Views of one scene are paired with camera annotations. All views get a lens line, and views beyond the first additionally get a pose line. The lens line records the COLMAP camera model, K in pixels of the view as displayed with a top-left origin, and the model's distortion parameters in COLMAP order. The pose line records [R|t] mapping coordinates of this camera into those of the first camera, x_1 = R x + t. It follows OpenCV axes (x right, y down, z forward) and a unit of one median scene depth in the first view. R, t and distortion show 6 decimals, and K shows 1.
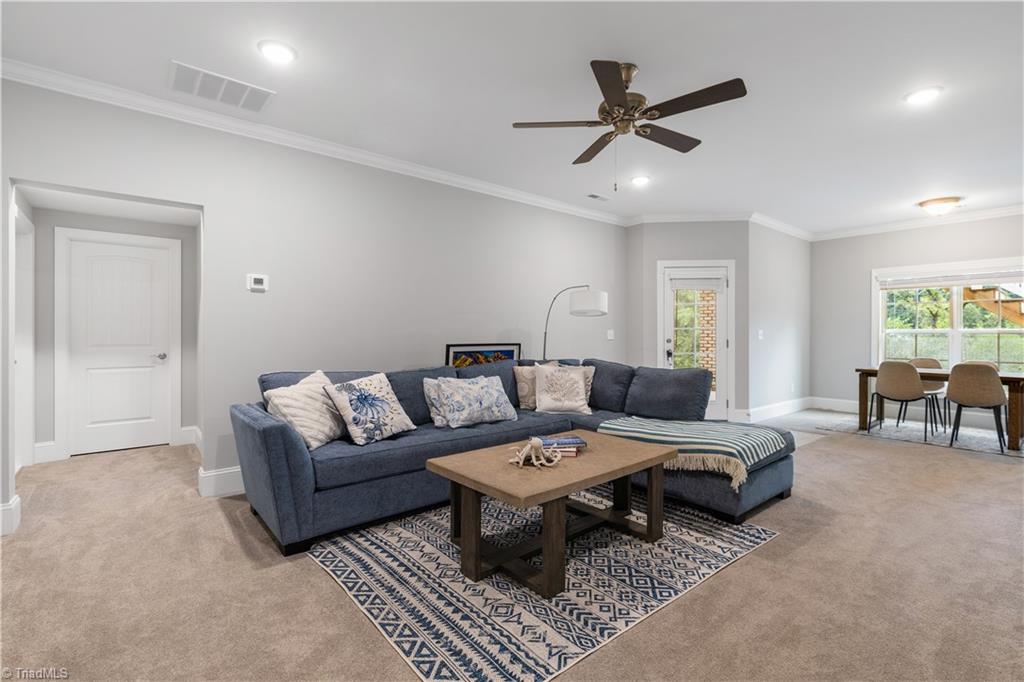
lens RADIAL K [[469.9, 0, 508.6], [0, 469.9, 341.0], [0, 0, 1]] dist [0.000549, 0.000278]
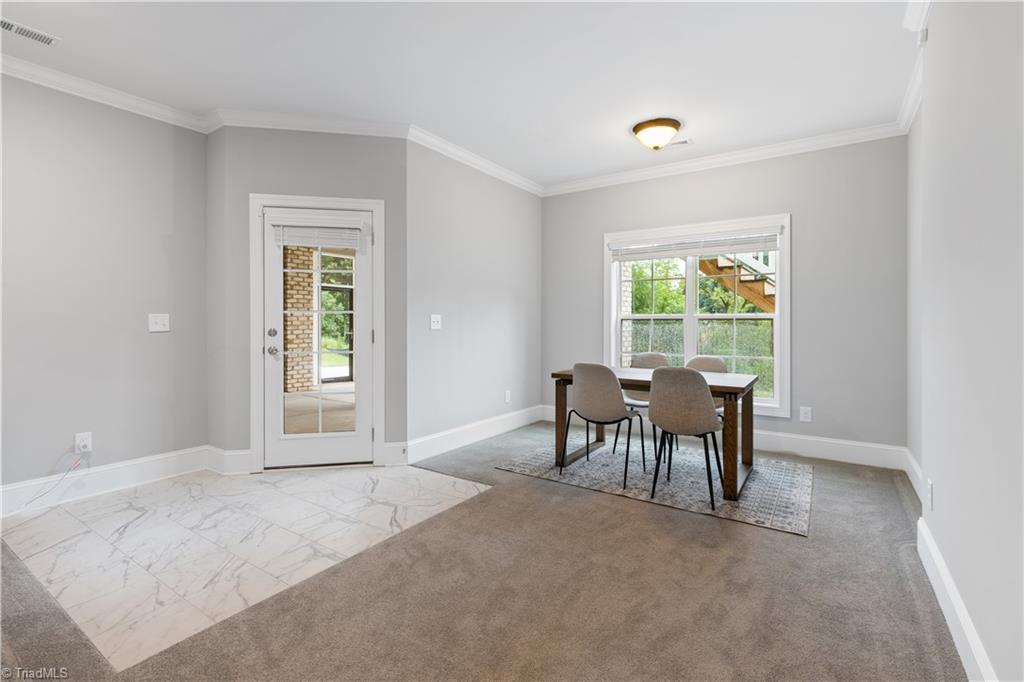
lens RADIAL K [[469.9, 0, 515.3], [0, 469.9, 330.7], [0, 0, 1]] dist [0.000549, 0.000278]
pose [[0.957058, -0.009163, 0.289753, 0.464175], [0.008467, 0.999957, 0.003654, -0.002331], [-0.289774, -0.001043, 0.957095, 0.359141]]
